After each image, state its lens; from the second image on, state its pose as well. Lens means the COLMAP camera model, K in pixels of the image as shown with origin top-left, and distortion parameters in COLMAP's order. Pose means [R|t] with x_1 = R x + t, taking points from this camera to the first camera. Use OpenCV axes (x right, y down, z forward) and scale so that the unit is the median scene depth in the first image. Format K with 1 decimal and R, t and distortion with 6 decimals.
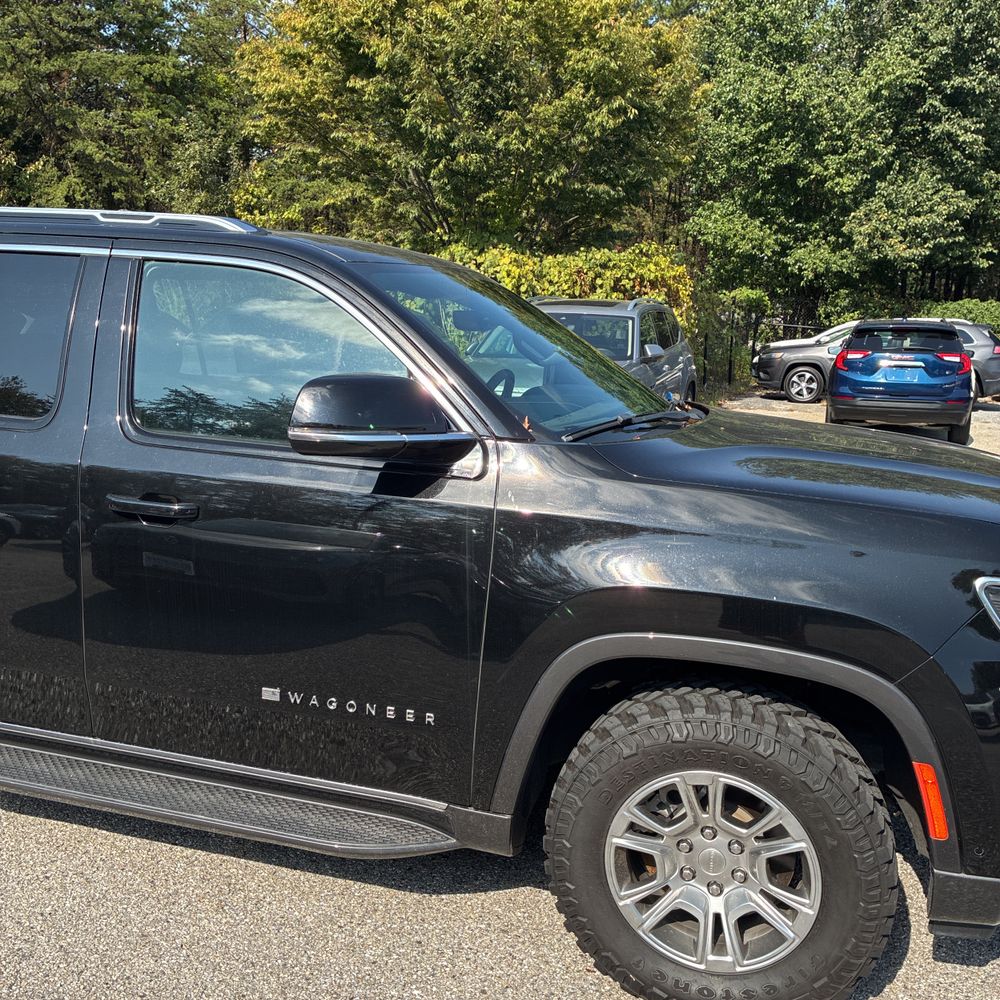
lens RADIAL K [[1027.0, 0, 500.7], [0, 1027.0, 494.3], [0, 0, 1]] dist [0.023339, 0.000000]
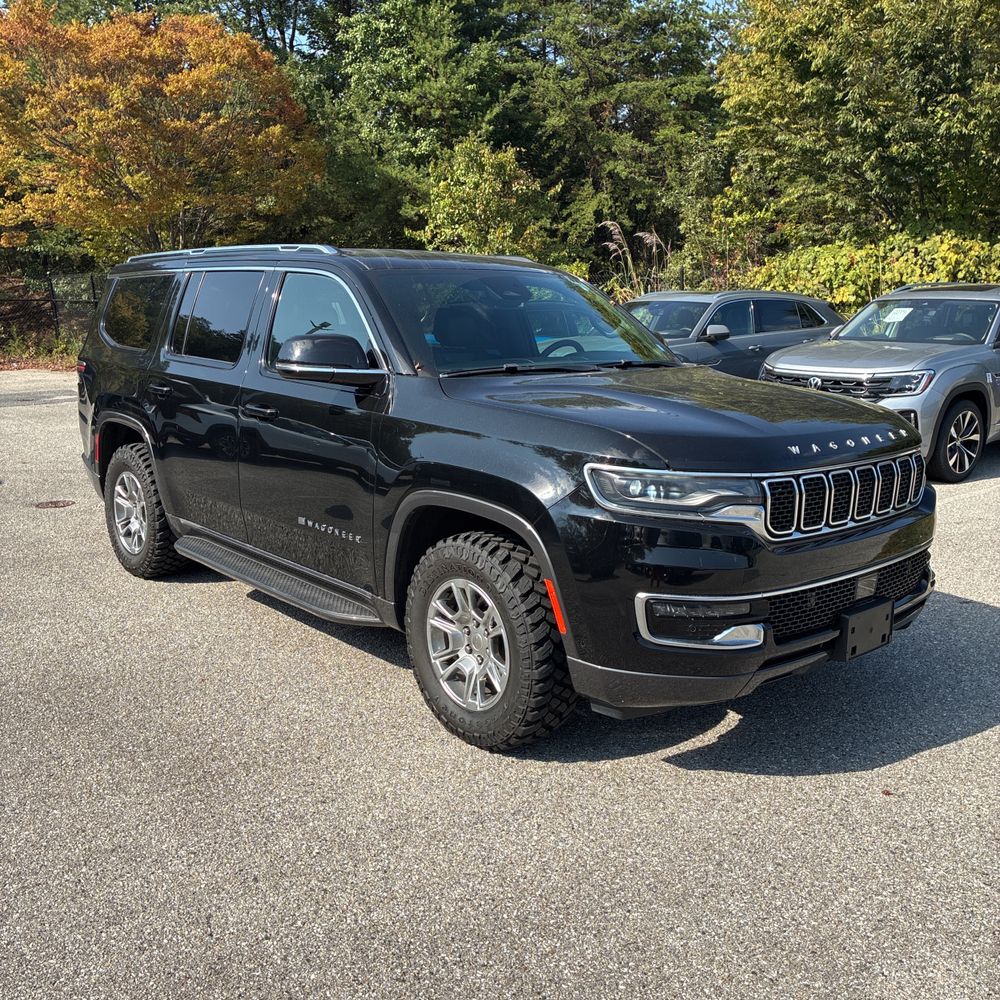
lens RADIAL K [[1027.0, 0, 503.7], [0, 1027.0, 500.3], [0, 0, 1]] dist [0.023339, 0.000000]
pose [[0.848909, 0.077480, -0.522828, 0.179732], [-0.073130, 0.996901, 0.028995, 0.015649], [0.523455, 0.013621, 0.851945, -0.055789]]
